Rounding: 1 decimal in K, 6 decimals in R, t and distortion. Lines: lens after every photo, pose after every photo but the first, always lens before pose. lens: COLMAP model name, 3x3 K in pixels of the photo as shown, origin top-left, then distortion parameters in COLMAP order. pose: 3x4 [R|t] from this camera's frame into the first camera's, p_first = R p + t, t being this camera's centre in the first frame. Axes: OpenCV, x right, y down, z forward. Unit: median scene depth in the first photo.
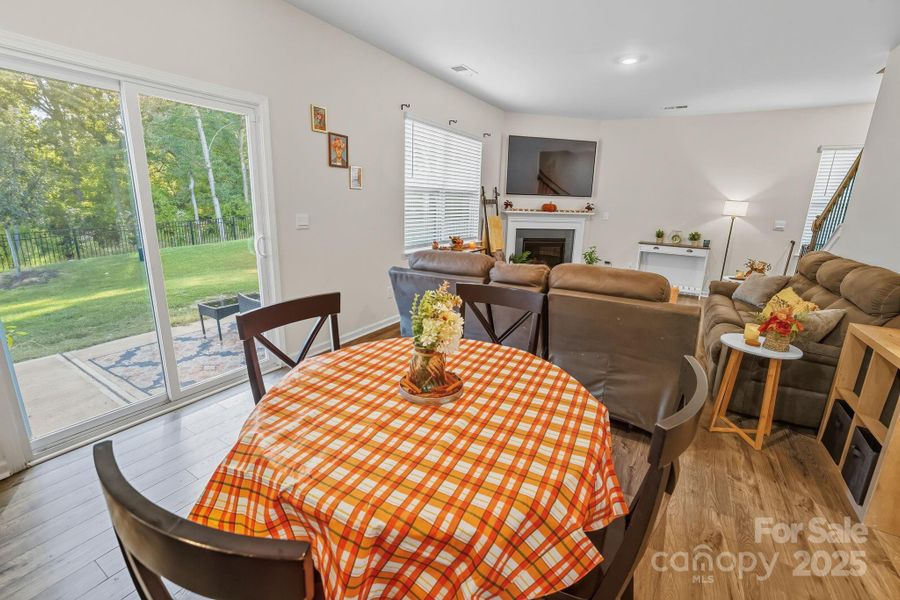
lens RADIAL K [[384.6, 0, 450.2], [0, 384.6, 297.0], [0, 0, 1]] dist [-0.054999, 0.018512]
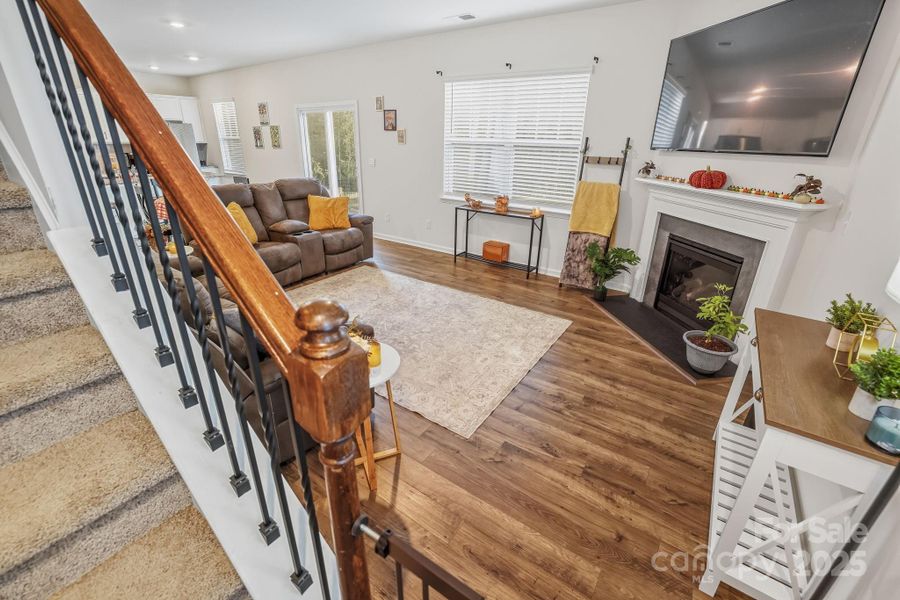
lens RADIAL K [[384.6, 0, 450.2], [0, 384.6, 297.0], [0, 0, 1]] dist [-0.054999, 0.018512]
pose [[-0.071736, 0.348066, -0.934721, 1.009835], [-0.273673, 0.894301, 0.354018, -0.238723], [0.959144, 0.281204, 0.031103, 0.955636]]
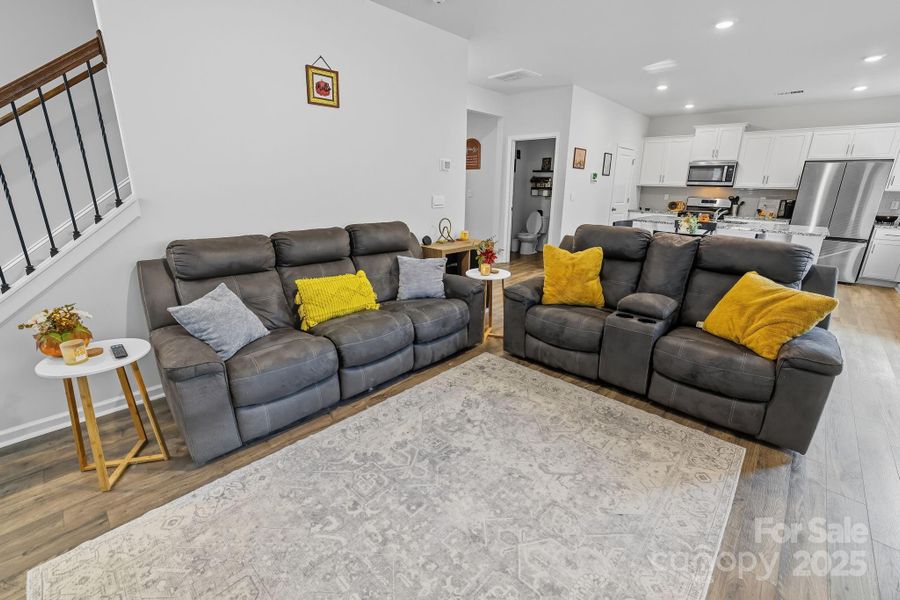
lens RADIAL K [[384.6, 0, 450.2], [0, 384.6, 297.0], [0, 0, 1]] dist [-0.054999, 0.018512]
pose [[-0.974451, -0.105302, 0.198386, 0.313596], [0.013721, 0.853720, 0.520551, -0.265630], [-0.224181, 0.509973, -0.830464, 1.088436]]
